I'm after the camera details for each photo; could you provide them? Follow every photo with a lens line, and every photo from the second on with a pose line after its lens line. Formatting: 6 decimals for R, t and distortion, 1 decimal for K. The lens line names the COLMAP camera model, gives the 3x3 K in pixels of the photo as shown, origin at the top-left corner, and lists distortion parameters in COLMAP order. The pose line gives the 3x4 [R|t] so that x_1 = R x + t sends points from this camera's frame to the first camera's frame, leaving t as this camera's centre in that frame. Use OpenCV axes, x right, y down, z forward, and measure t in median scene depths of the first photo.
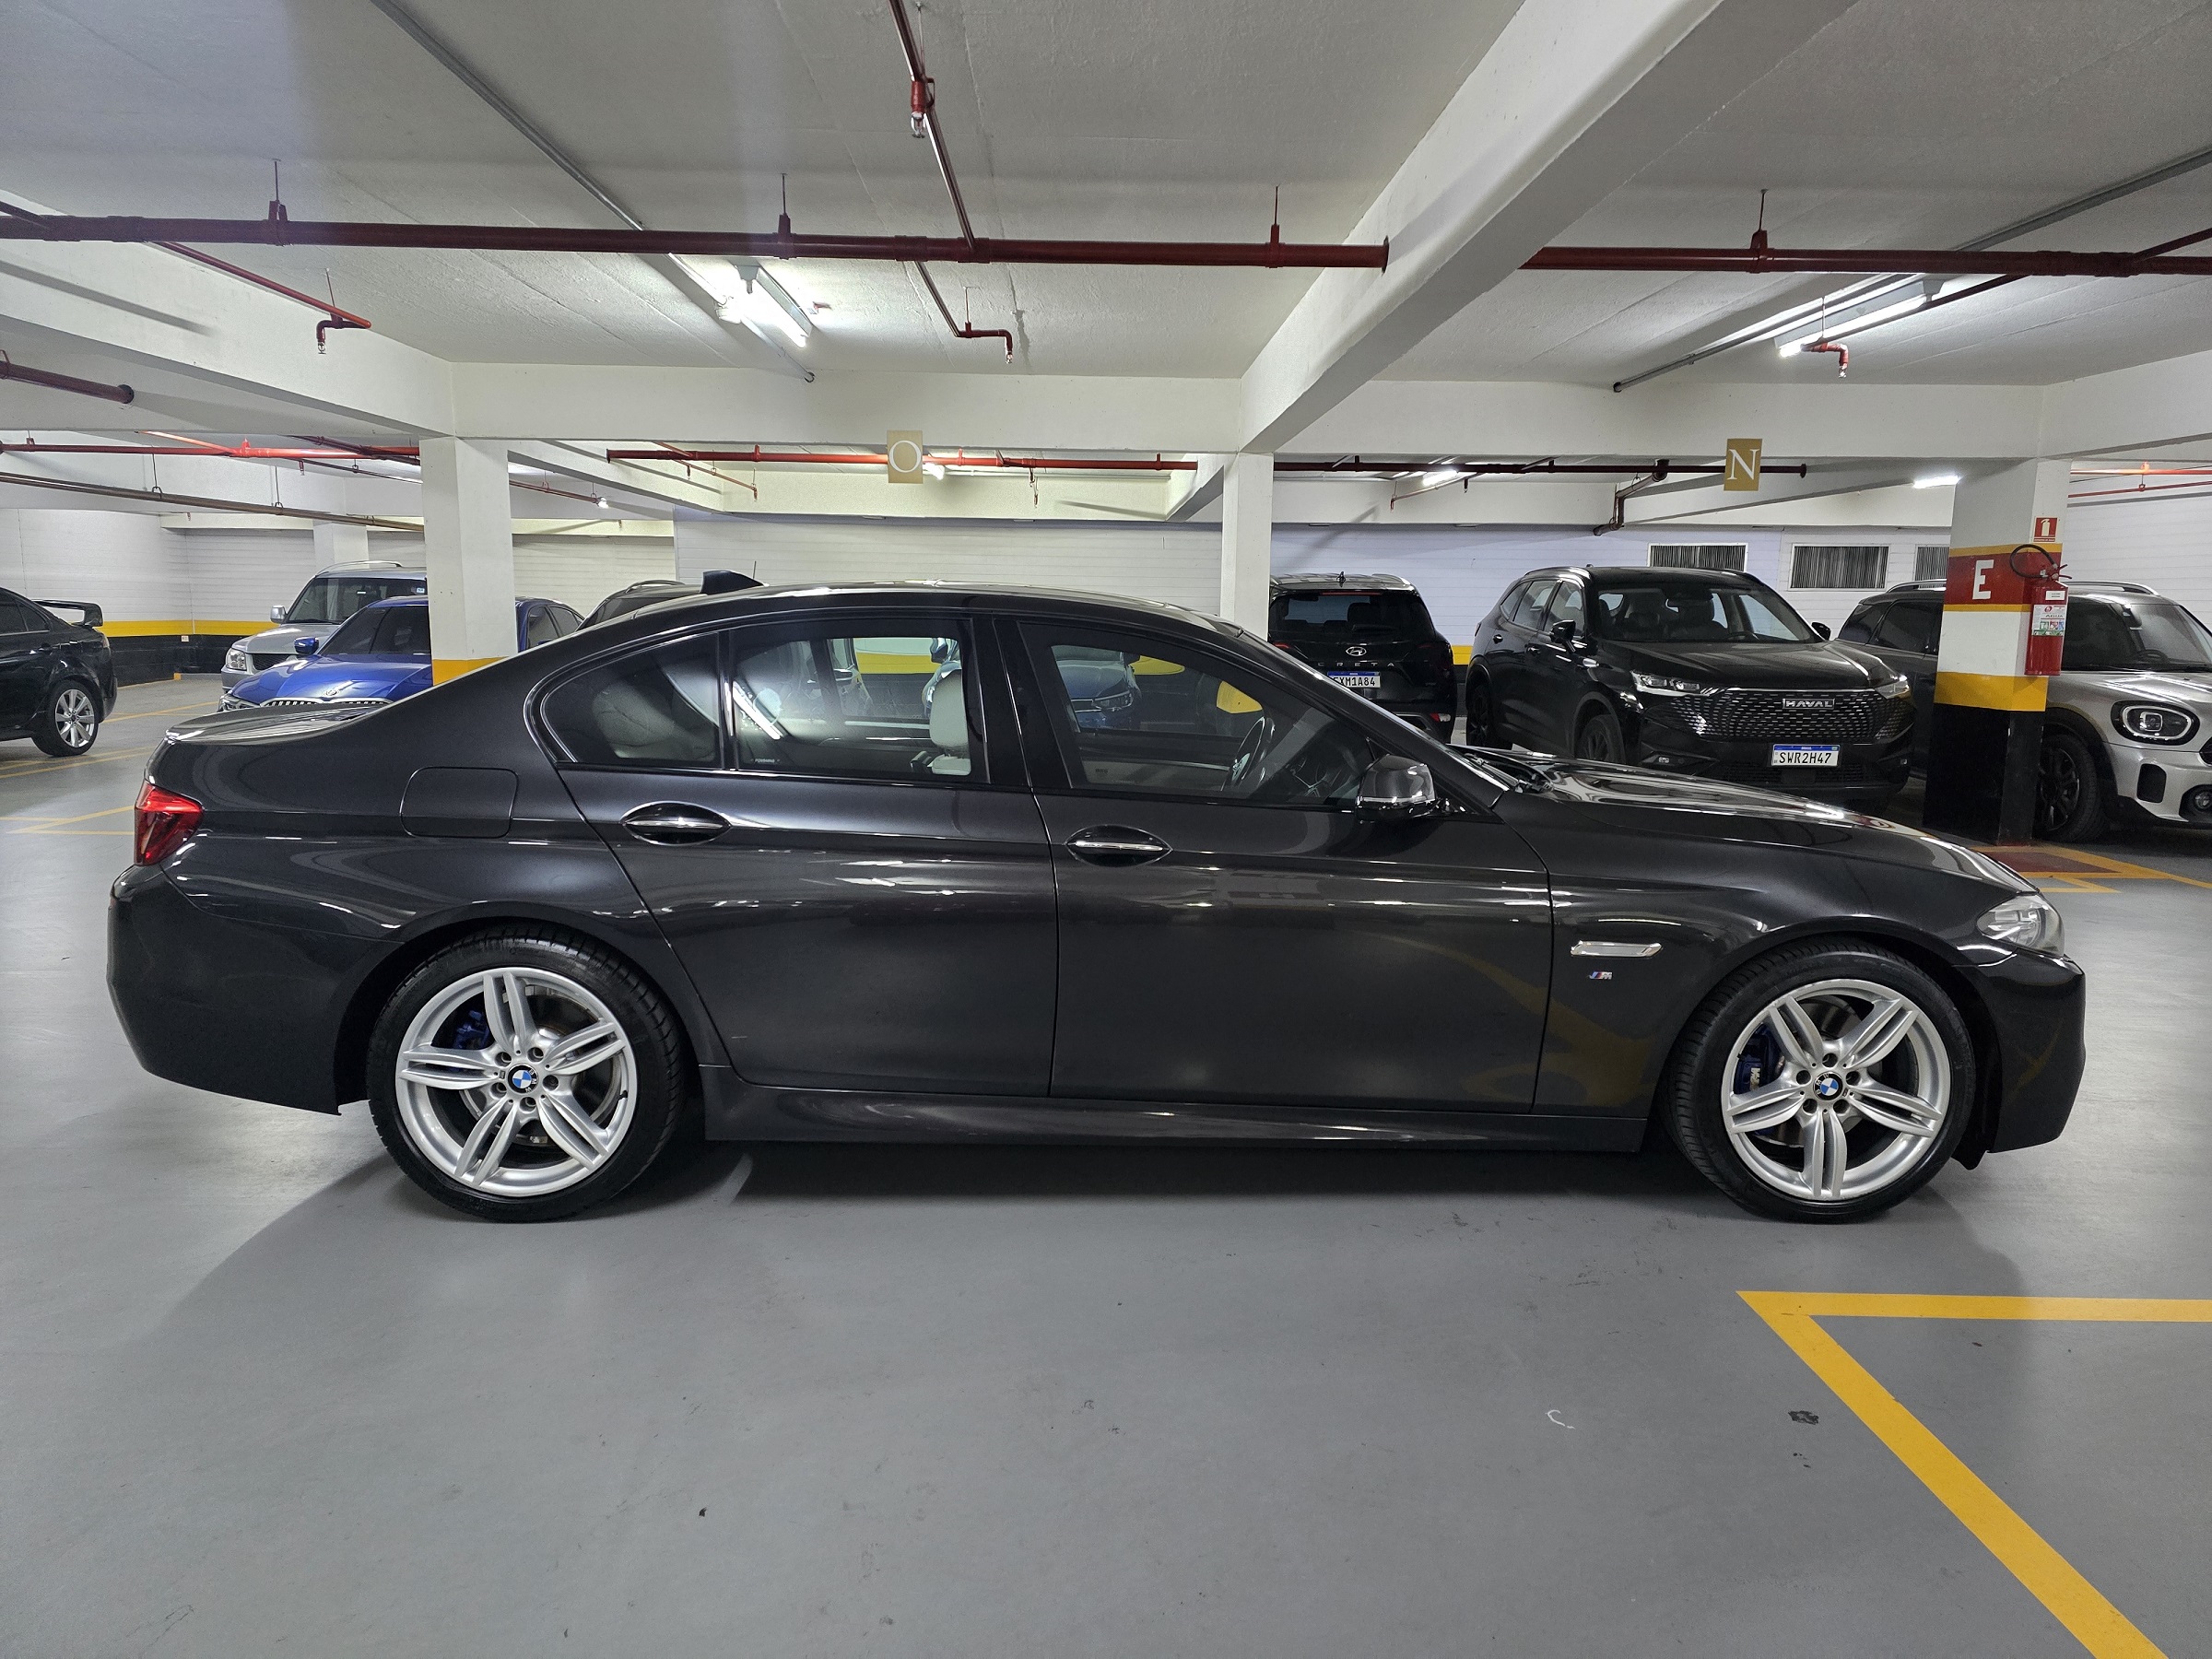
lens RADIAL K [[1477.1, 0, 1118.2], [0, 1477.1, 830.7], [0, 0, 1]] dist [0.090605, -0.091057]
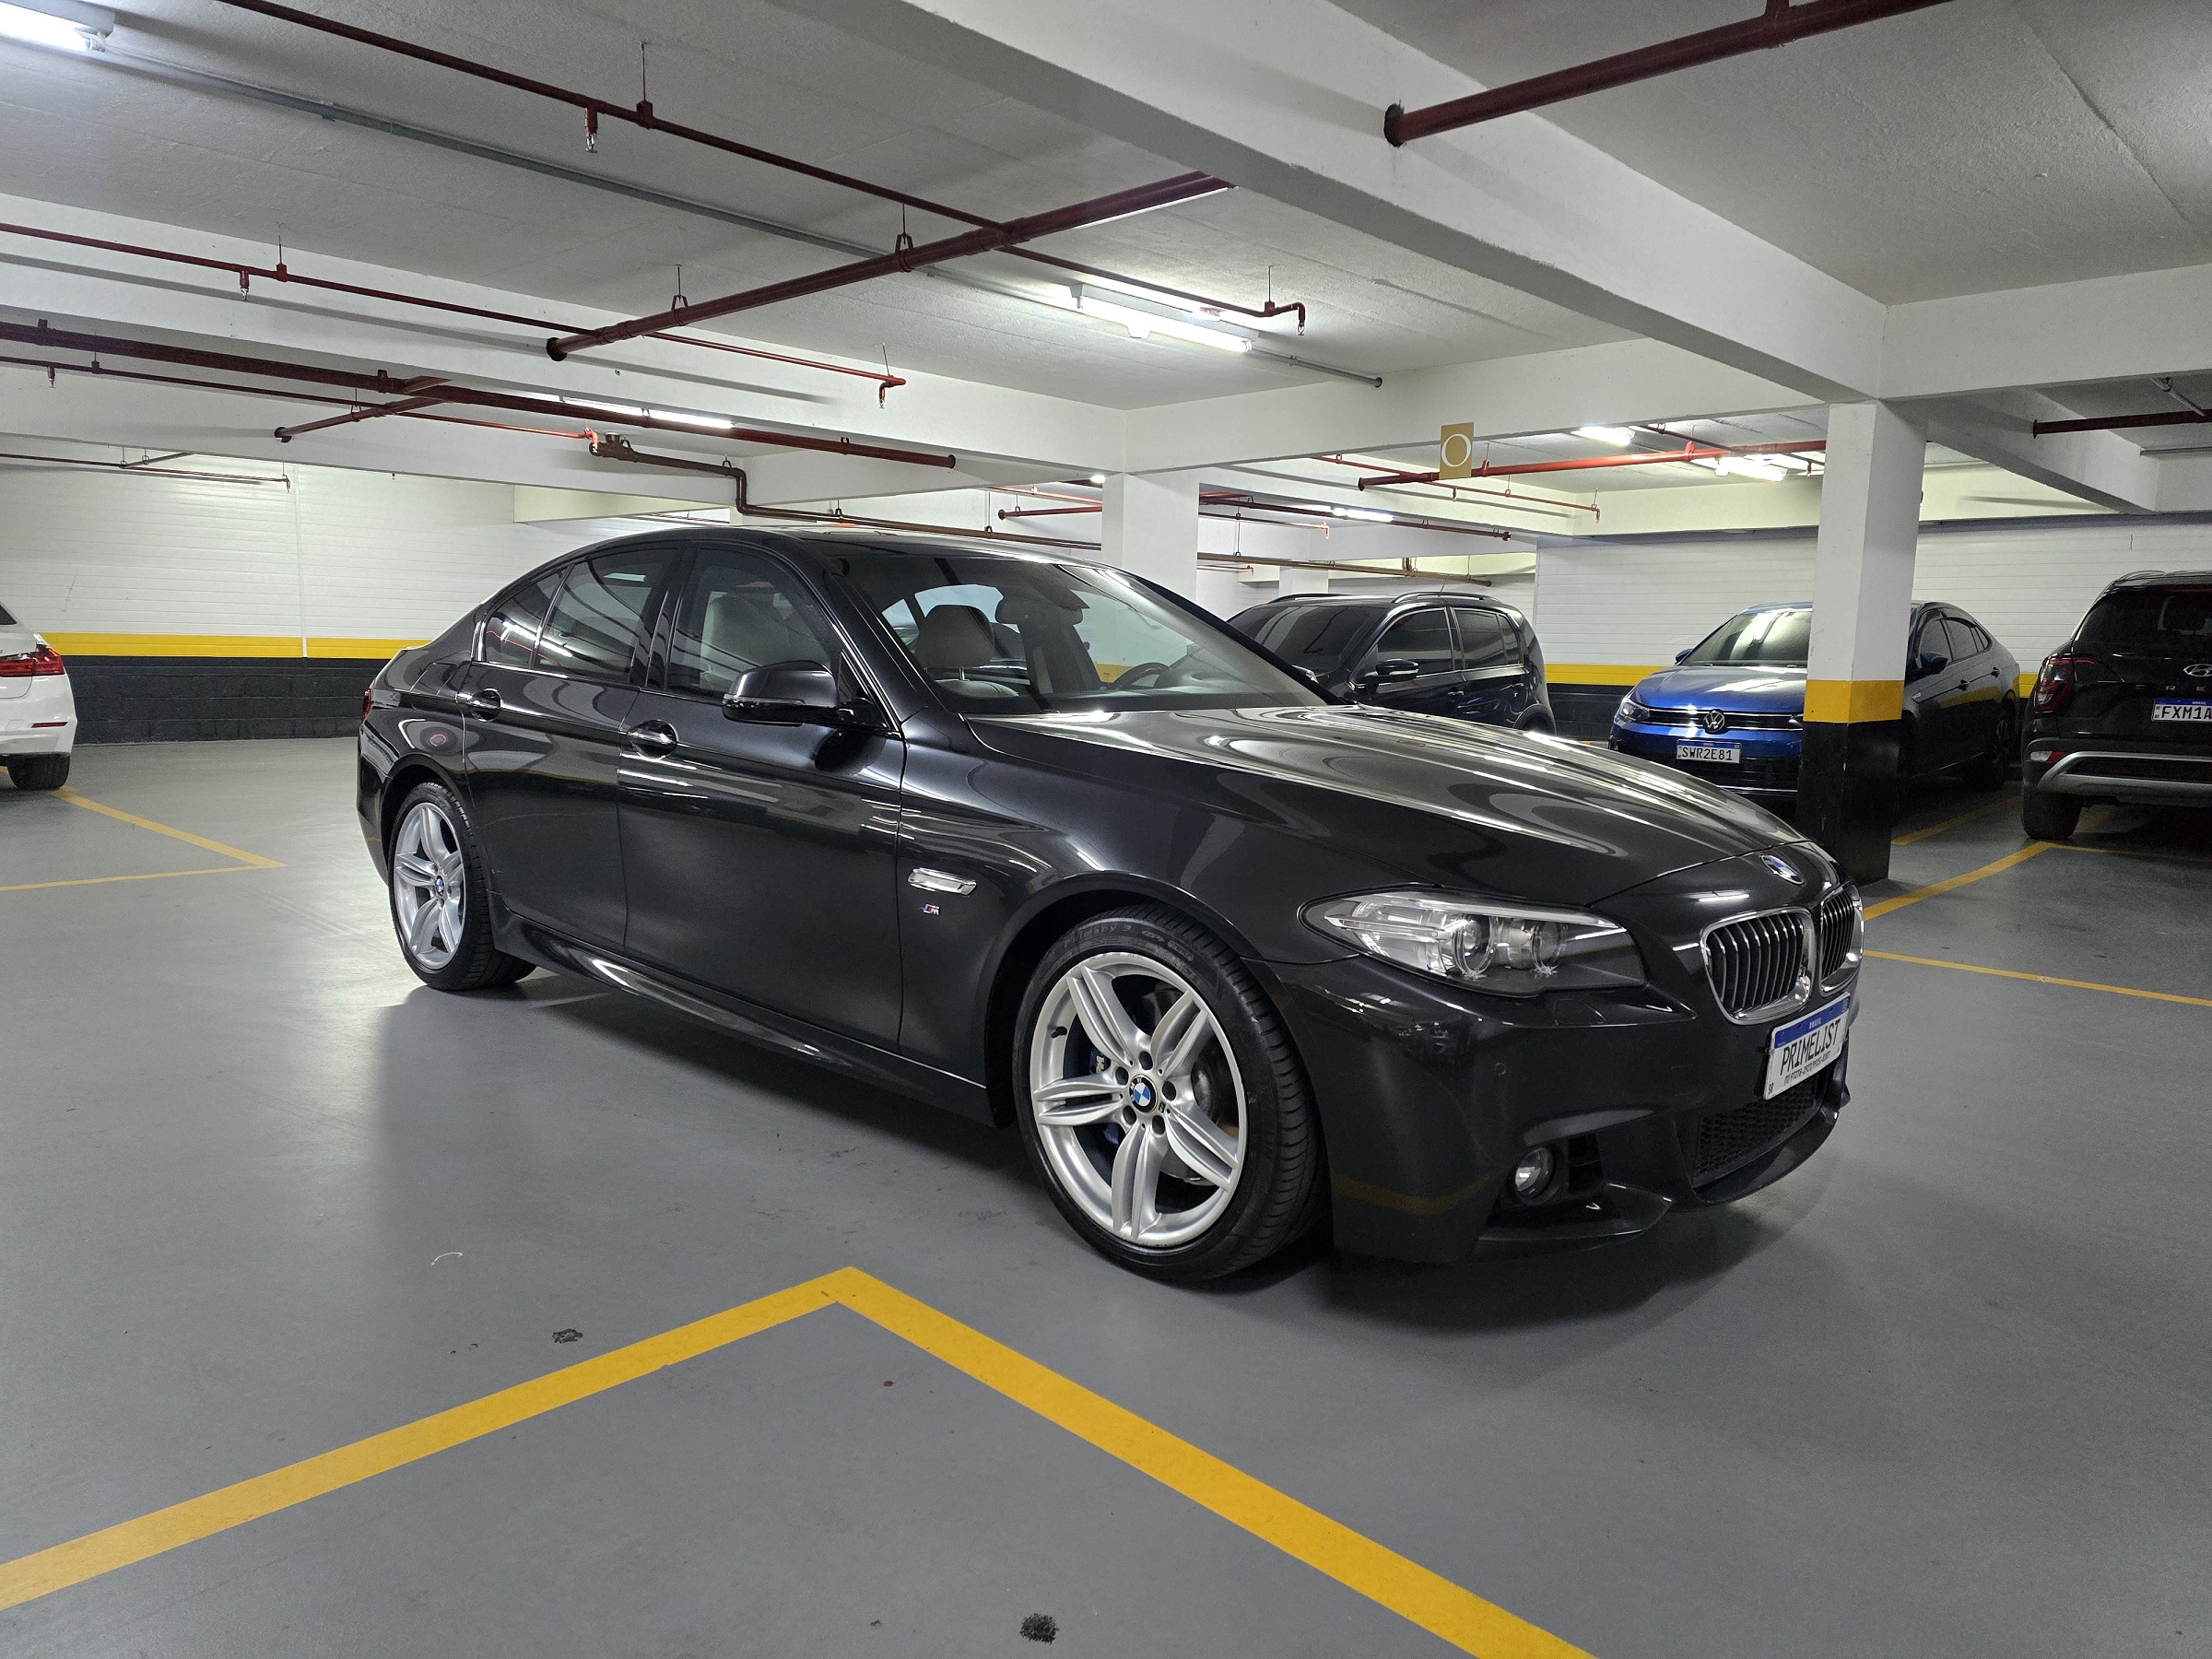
lens RADIAL K [[1477.1, 0, 1118.2], [0, 1477.1, 830.7], [0, 0, 1]] dist [0.090605, -0.091057]
pose [[0.698989, 0.088758, -0.709602, 1.000845], [-0.117501, 0.993037, 0.008467, 0.028398], [0.705413, 0.077461, 0.704551, 0.434834]]
